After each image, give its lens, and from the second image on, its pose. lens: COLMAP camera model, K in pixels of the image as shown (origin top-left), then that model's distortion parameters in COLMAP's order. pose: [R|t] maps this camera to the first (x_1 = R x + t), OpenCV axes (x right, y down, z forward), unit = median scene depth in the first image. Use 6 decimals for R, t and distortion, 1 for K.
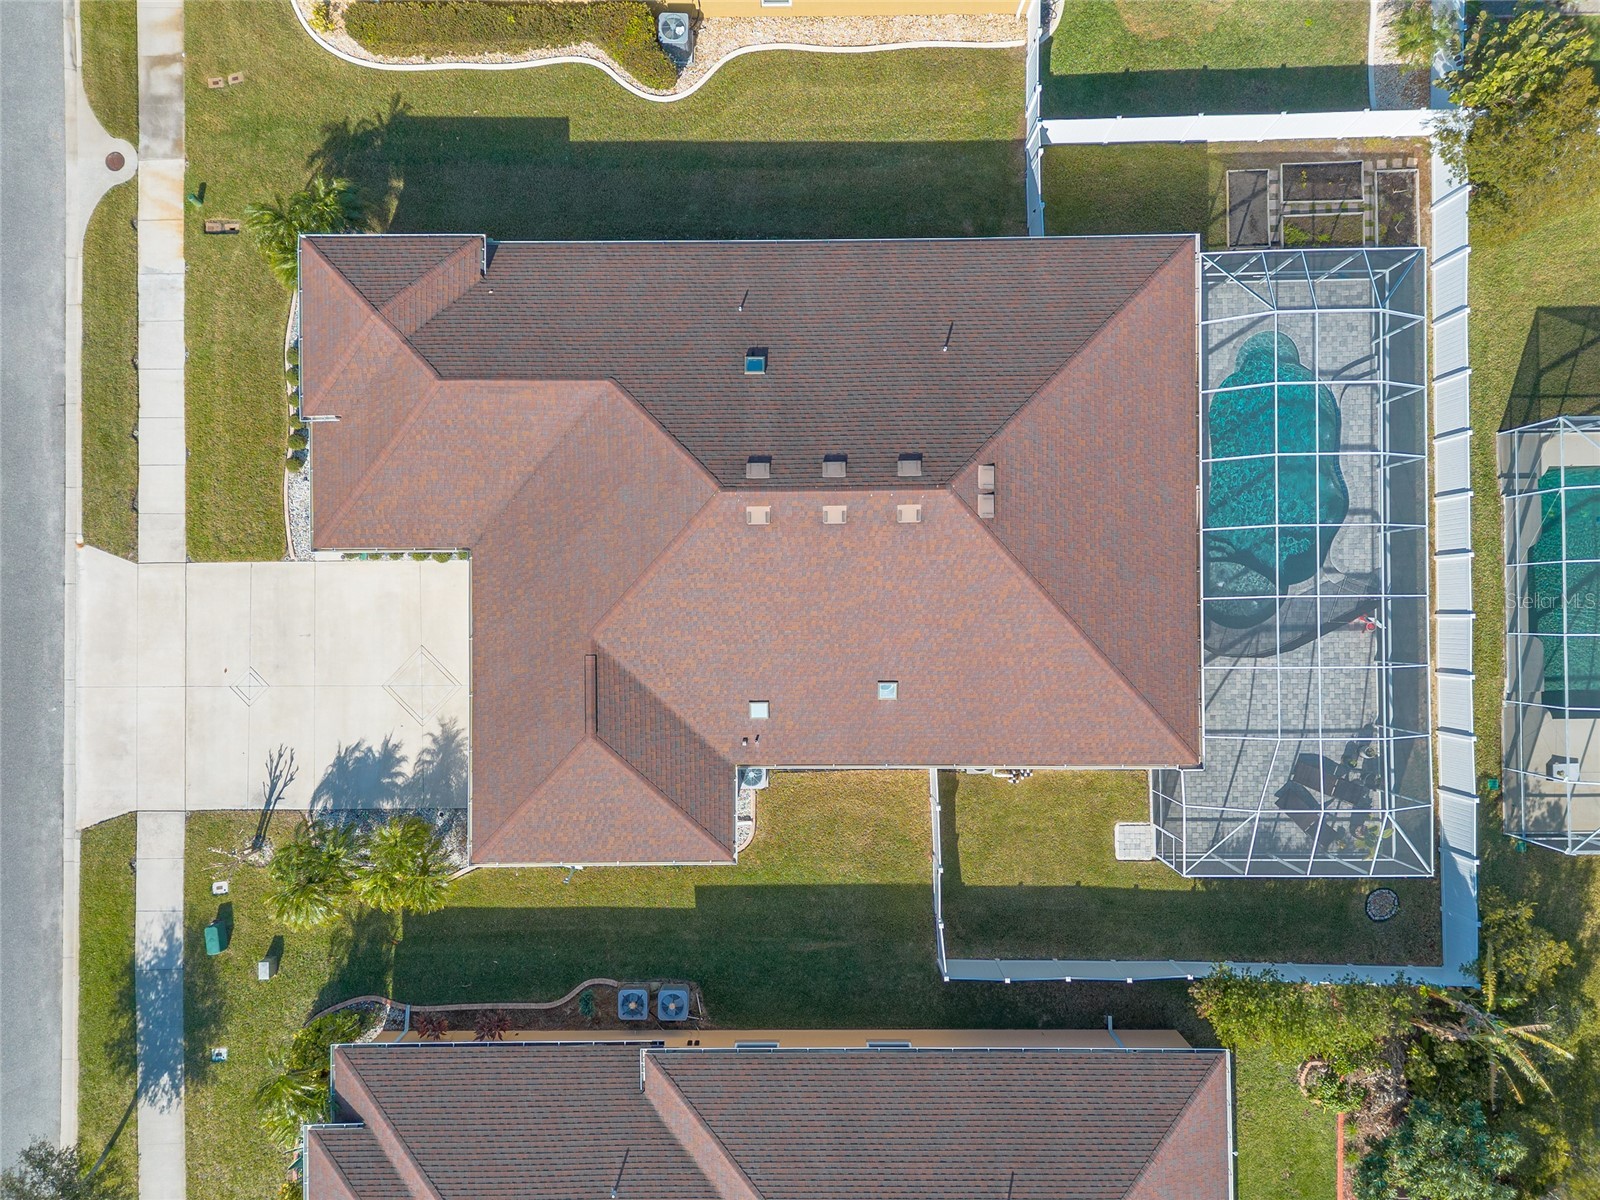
lens RADIAL K [[1148.0, 0, 806.2], [0, 1148.0, 602.6], [0, 0, 1]] dist [0.069694, -0.072328]
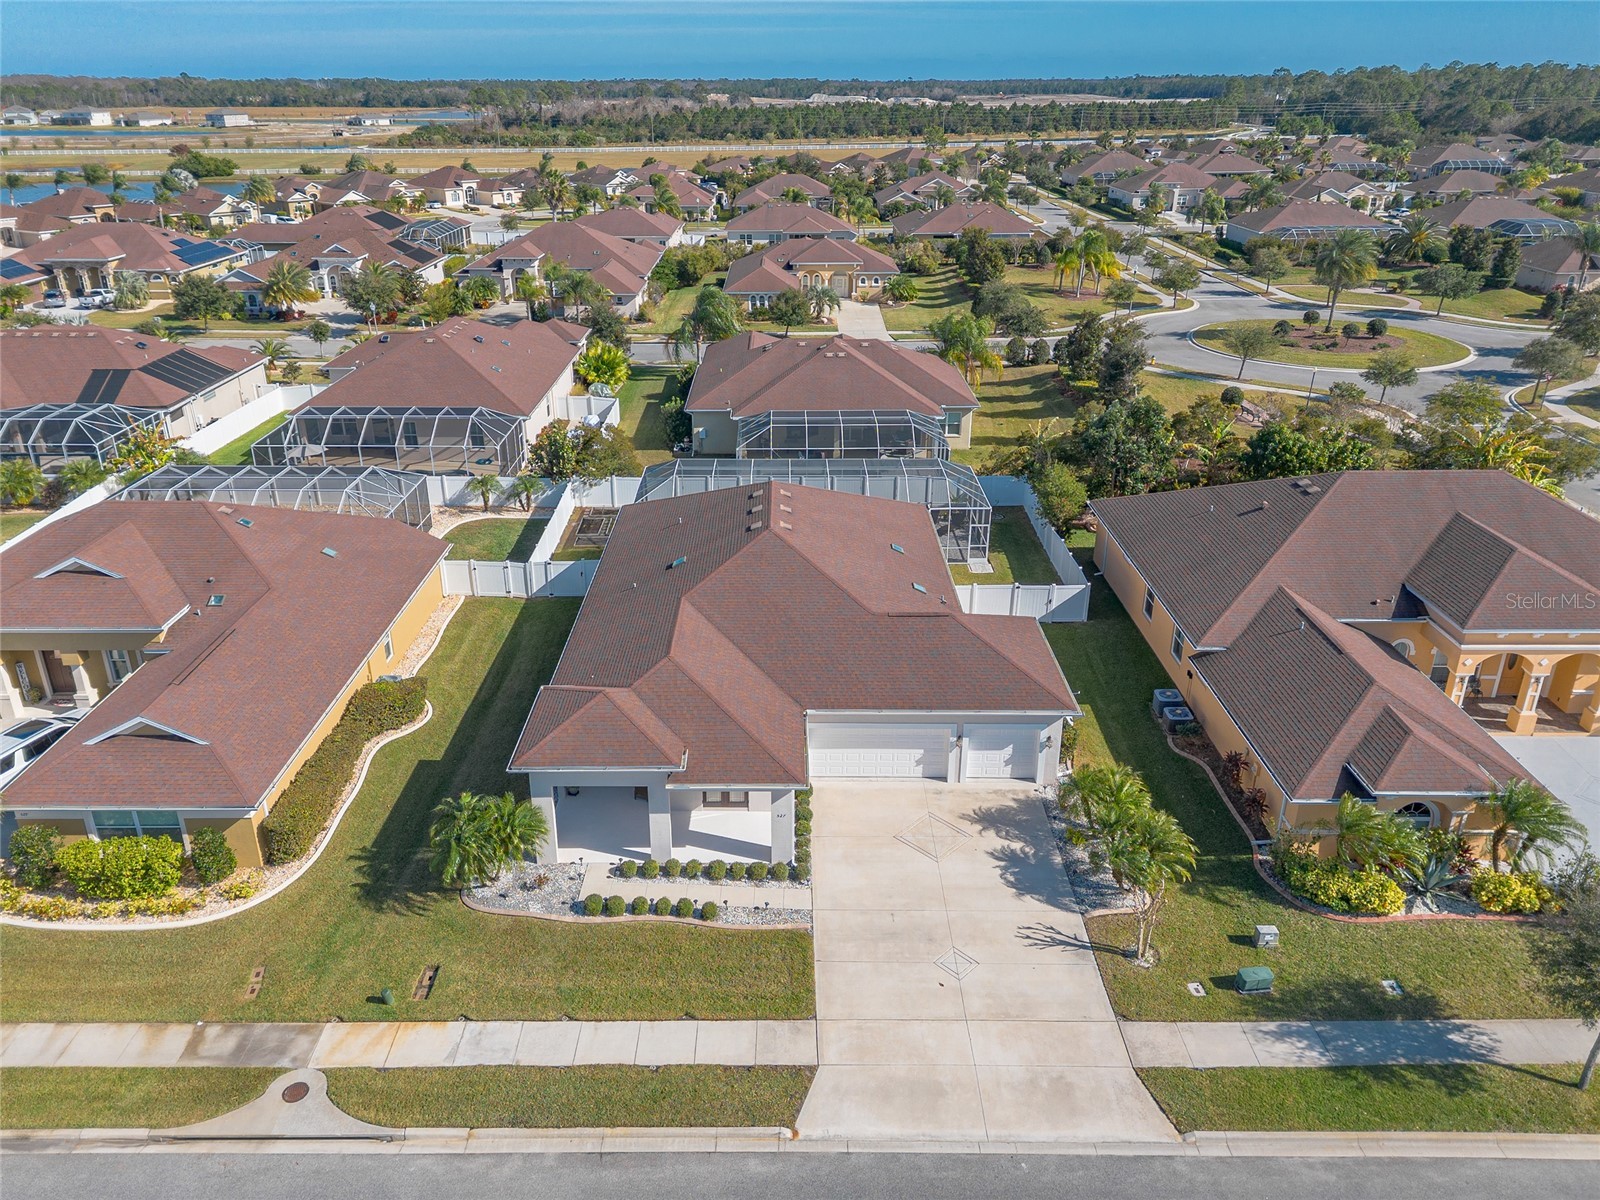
lens RADIAL K [[1157.6, 0, 774.4], [0, 1157.6, 597.1], [0, 0, 1]] dist [0.073965, -0.069189]
pose [[0.015143, -0.397244, 0.917588, -1.182224], [0.999869, 0.011237, -0.011636, -0.058122], [-0.005689, 0.917644, 0.397362, 0.396172]]
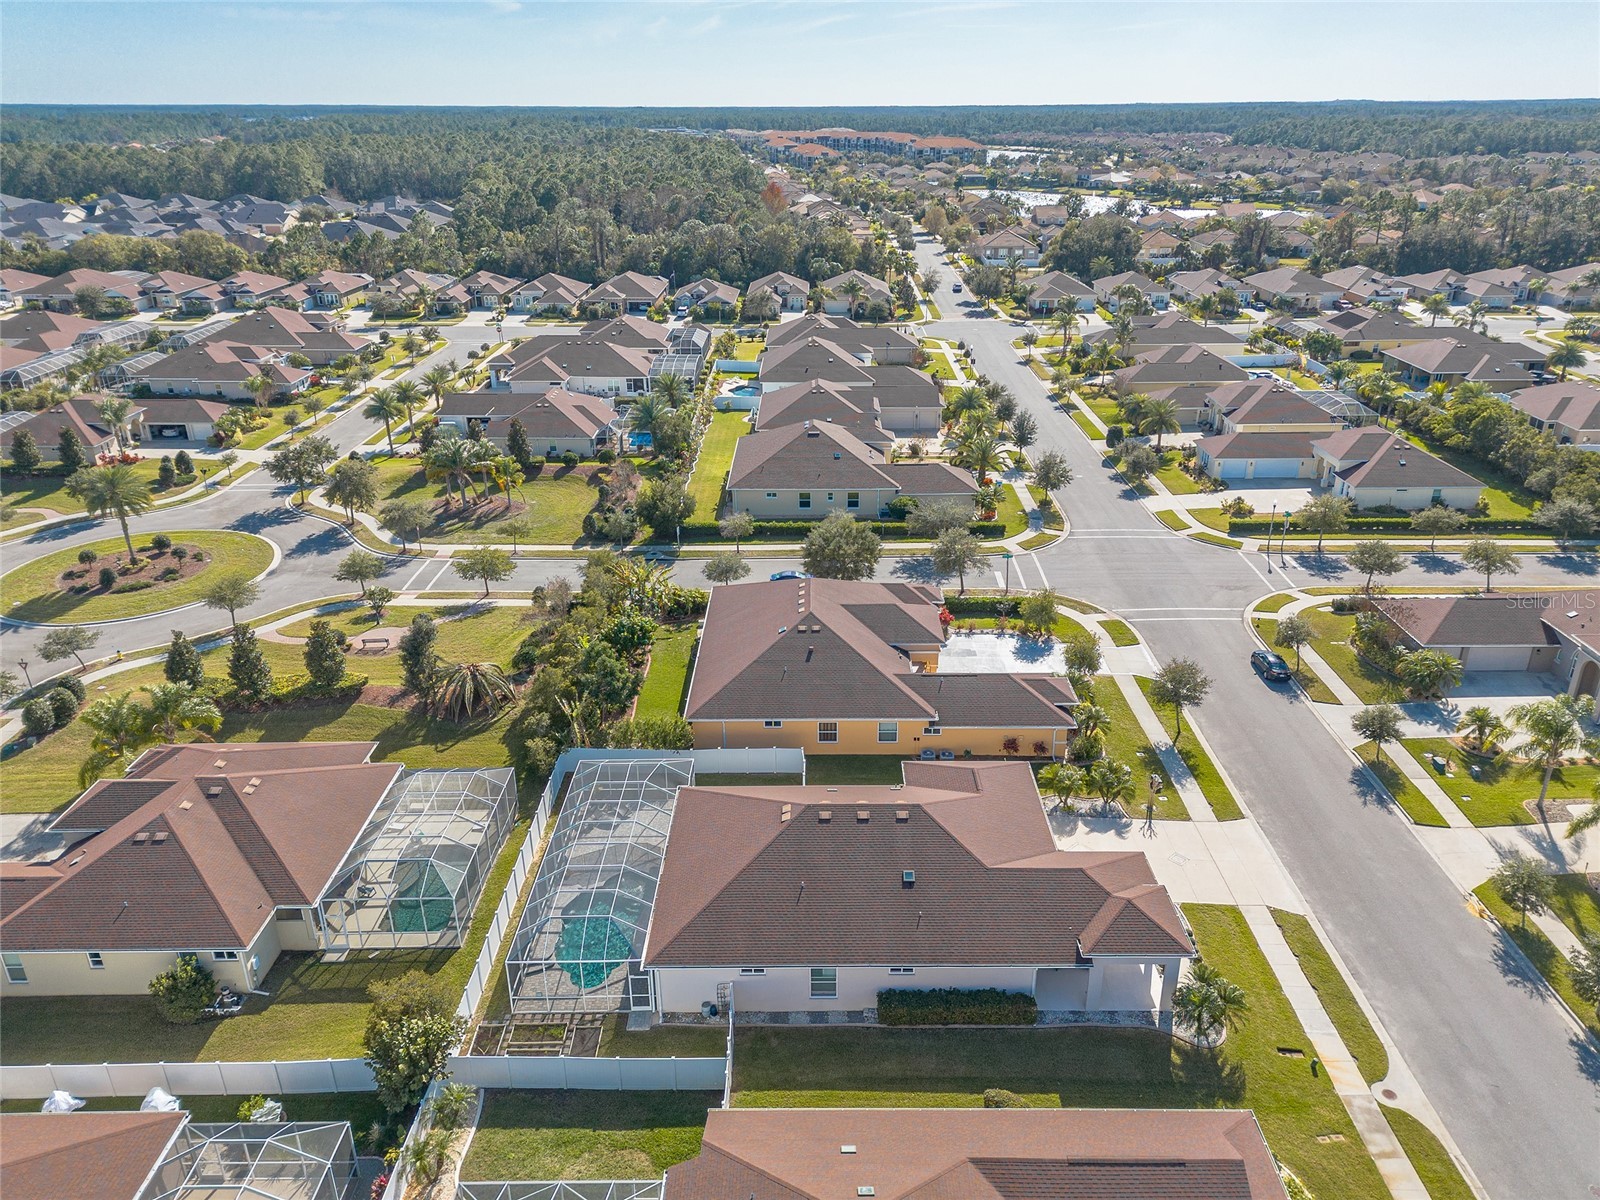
lens RADIAL K [[1124.0, 0, 812.6], [0, 1124.0, 600.5], [0, 0, 1]] dist [0.110413, -0.139575]
pose [[-0.999879, 0.006493, 0.014103, 0.066498], [0.010501, -0.386232, 0.922342, -1.426474], [0.011436, 0.922379, 0.386117, -0.070489]]
